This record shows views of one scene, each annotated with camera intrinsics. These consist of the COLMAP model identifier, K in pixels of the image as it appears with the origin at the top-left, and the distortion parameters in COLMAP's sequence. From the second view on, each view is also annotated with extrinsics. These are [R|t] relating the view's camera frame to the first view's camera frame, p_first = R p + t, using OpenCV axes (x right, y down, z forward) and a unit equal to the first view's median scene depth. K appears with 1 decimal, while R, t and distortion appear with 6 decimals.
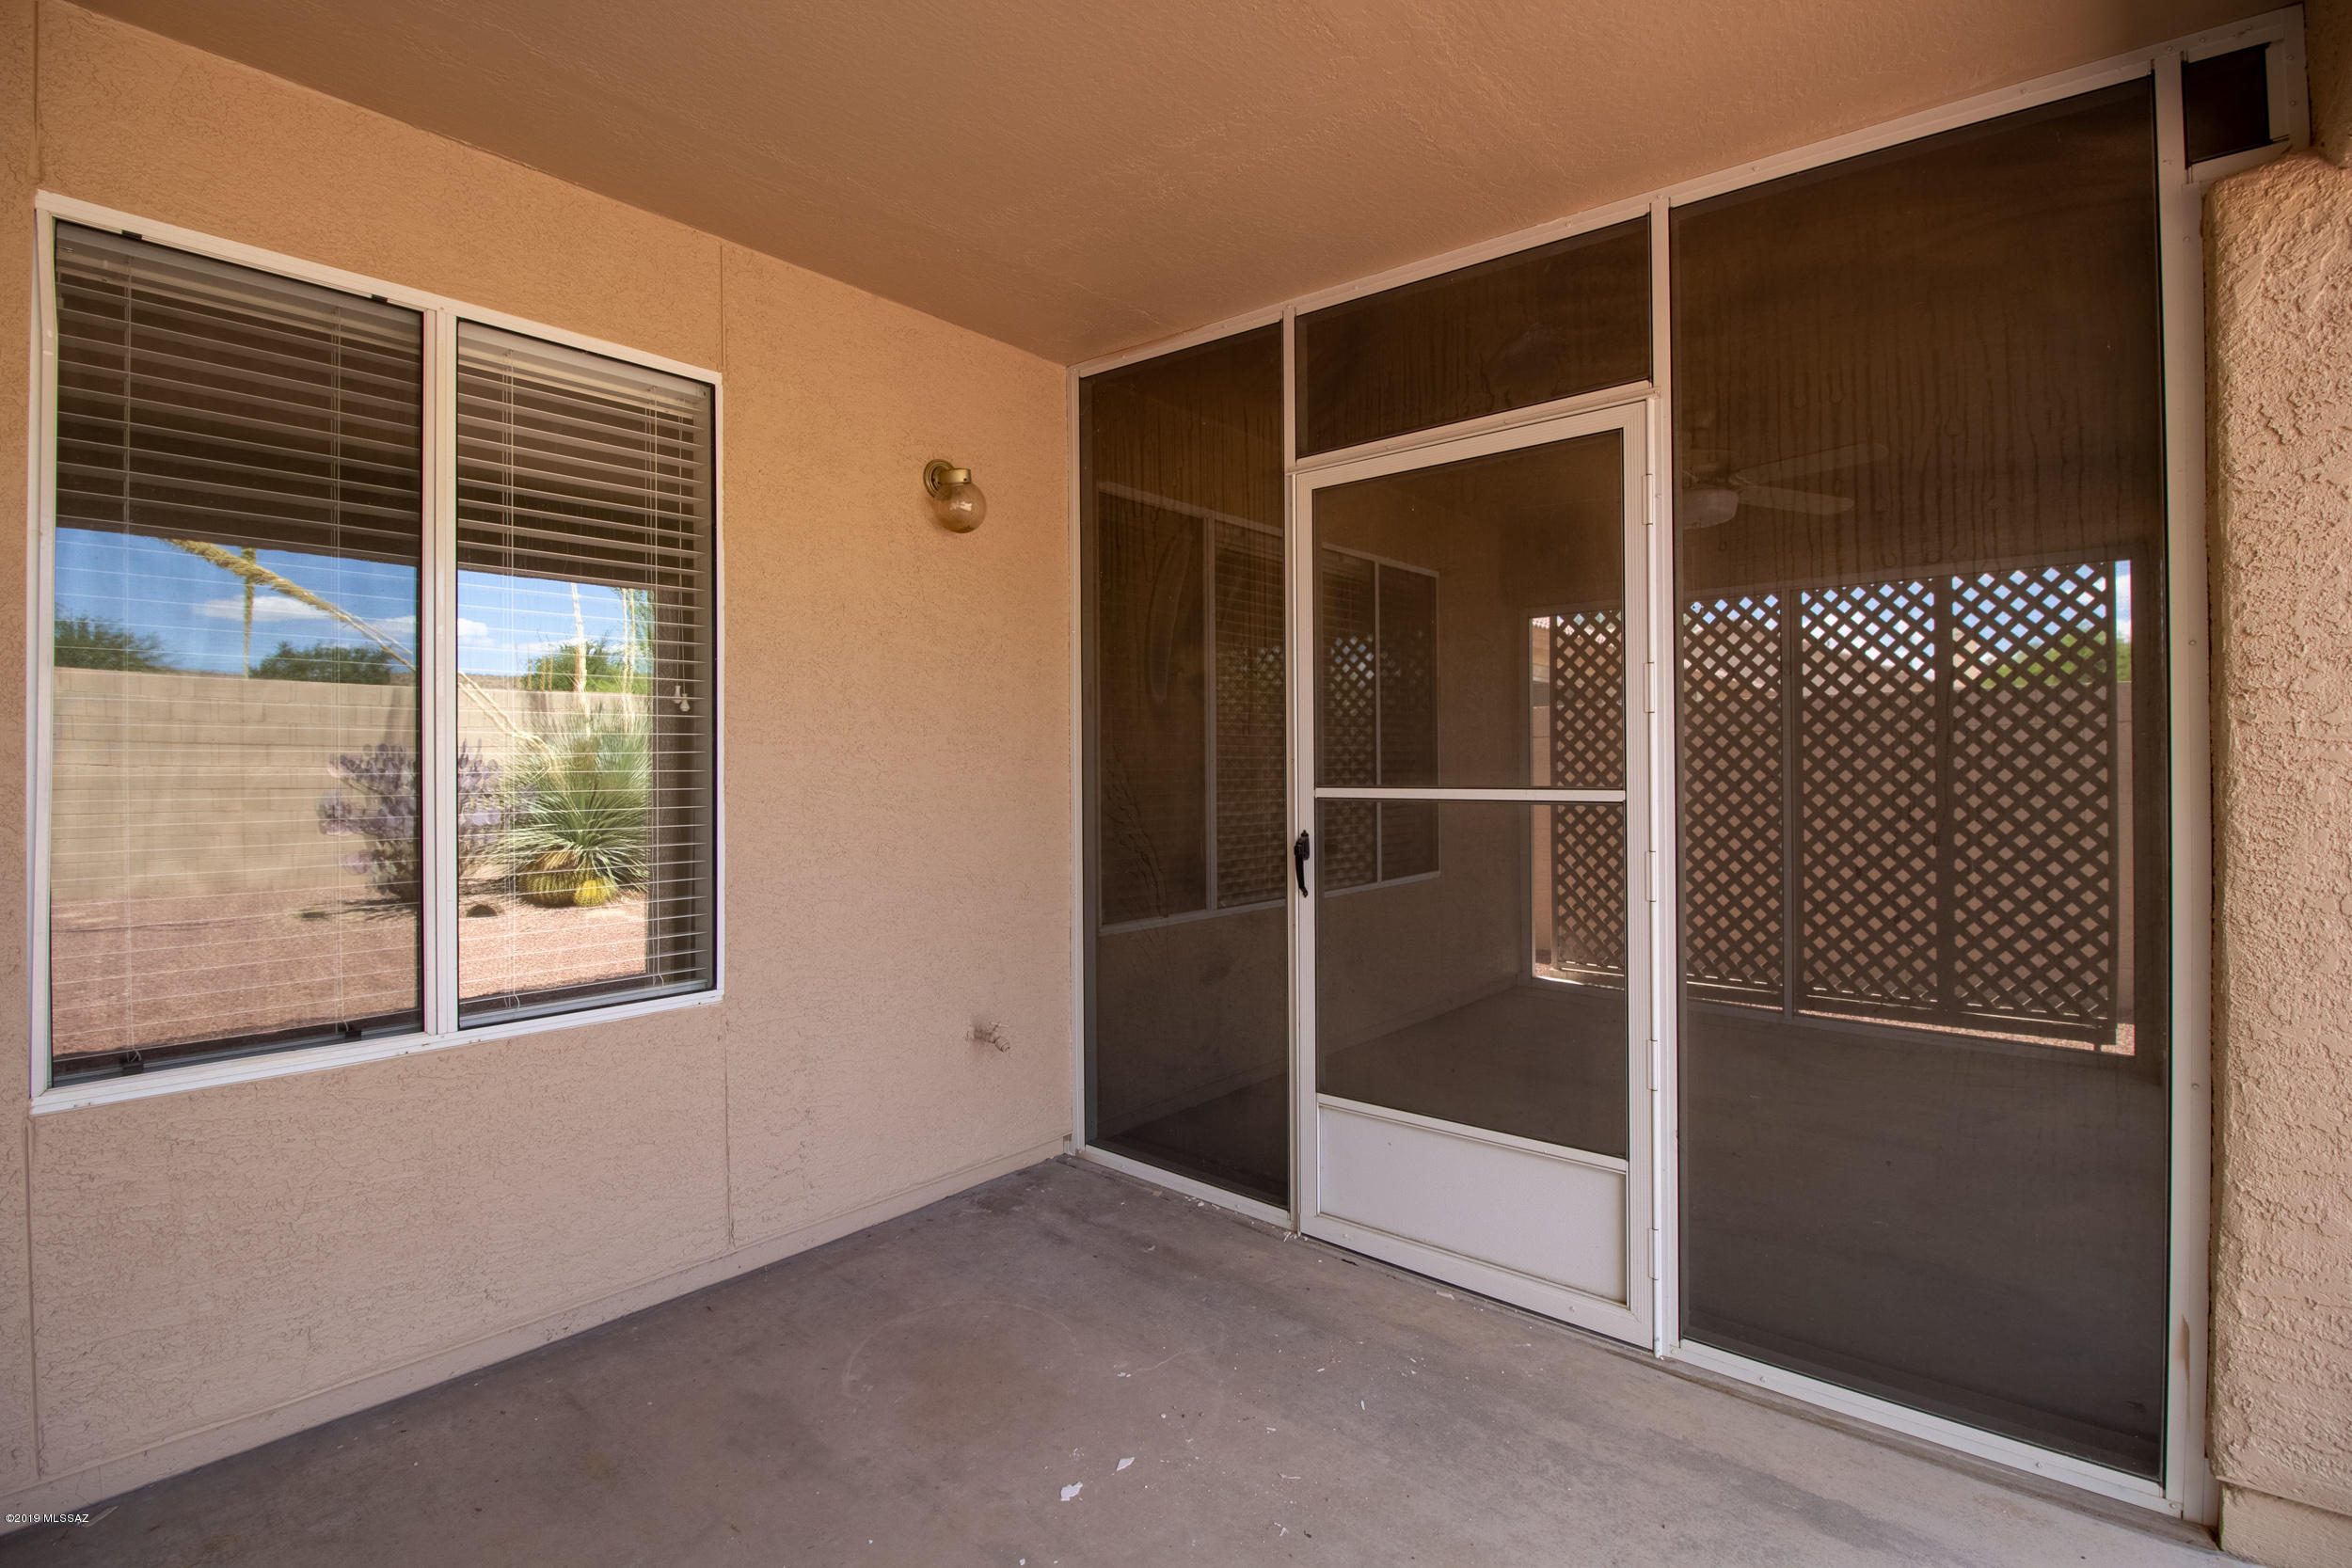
lens RADIAL K [[1117.8, 0, 1178.5], [0, 1117.8, 767.8], [0, 0, 1]] dist [-0.018199, -0.000524]
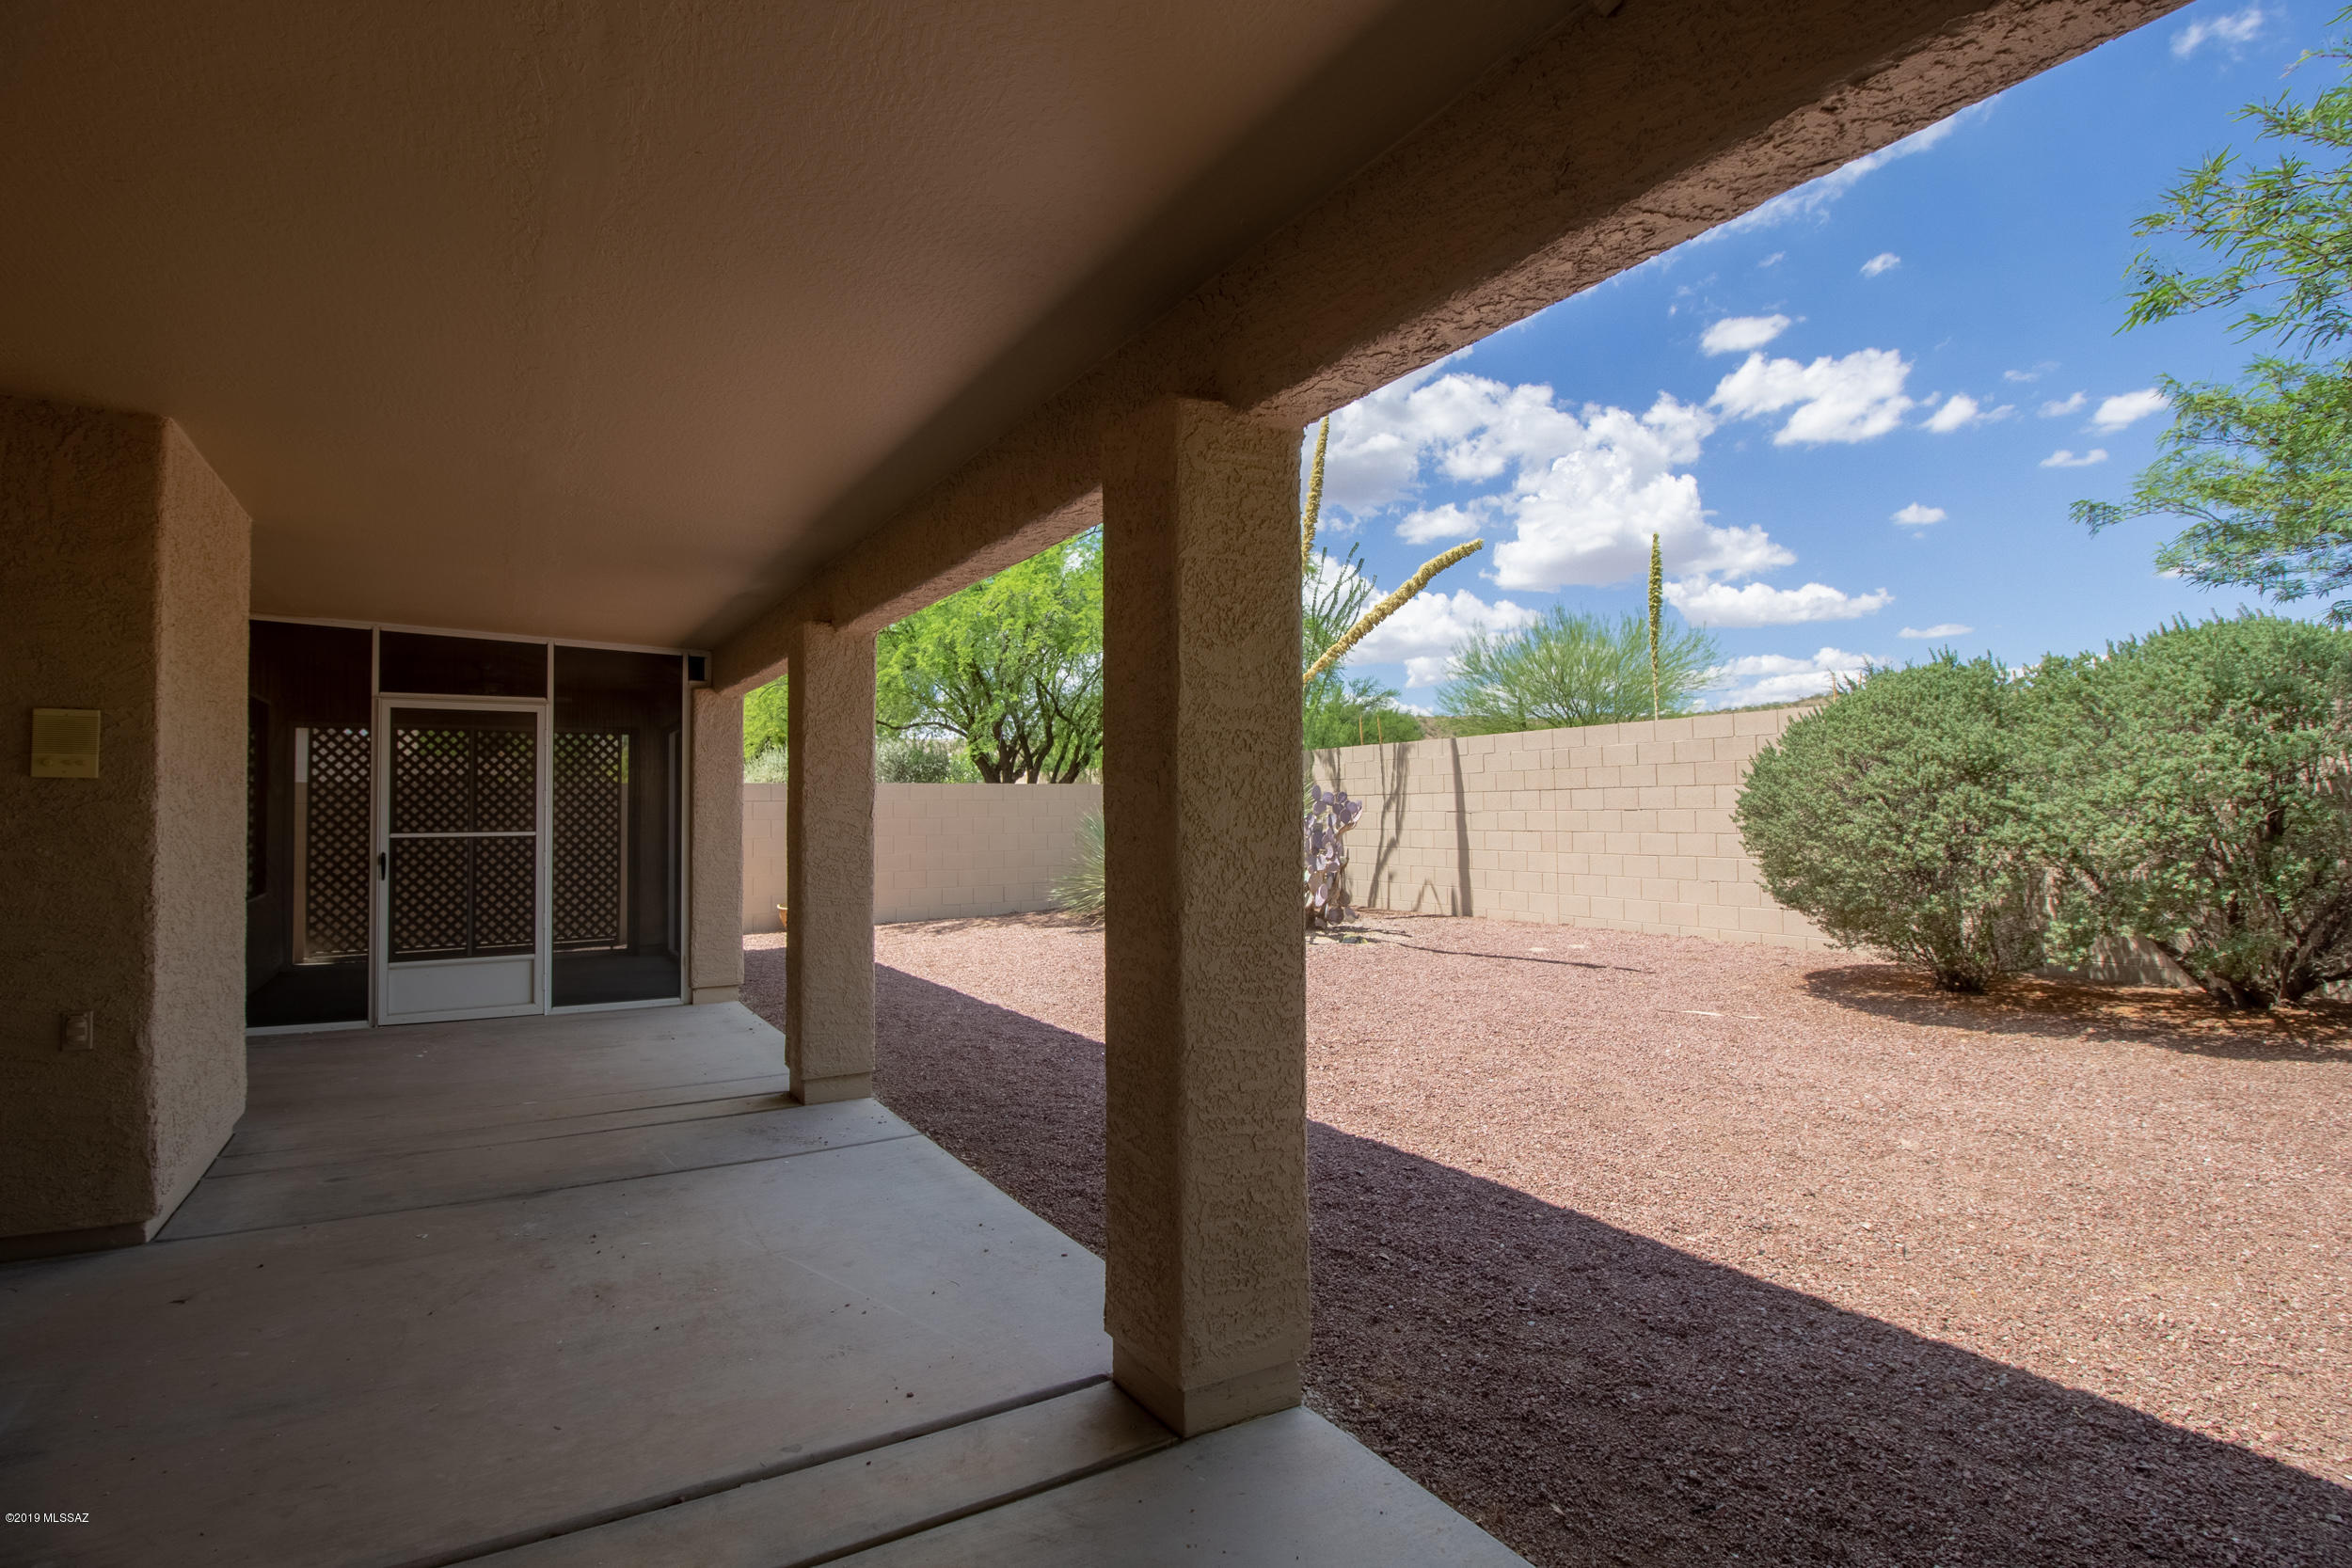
lens RADIAL K [[1117.8, 0, 1178.5], [0, 1117.8, 767.8], [0, 0, 1]] dist [-0.018199, -0.000524]
pose [[0.310642, 0.039663, 0.949699, -1.598701], [0.010781, 0.998918, -0.045245, 0.001539], [-0.950466, 0.024293, 0.309878, -1.327068]]
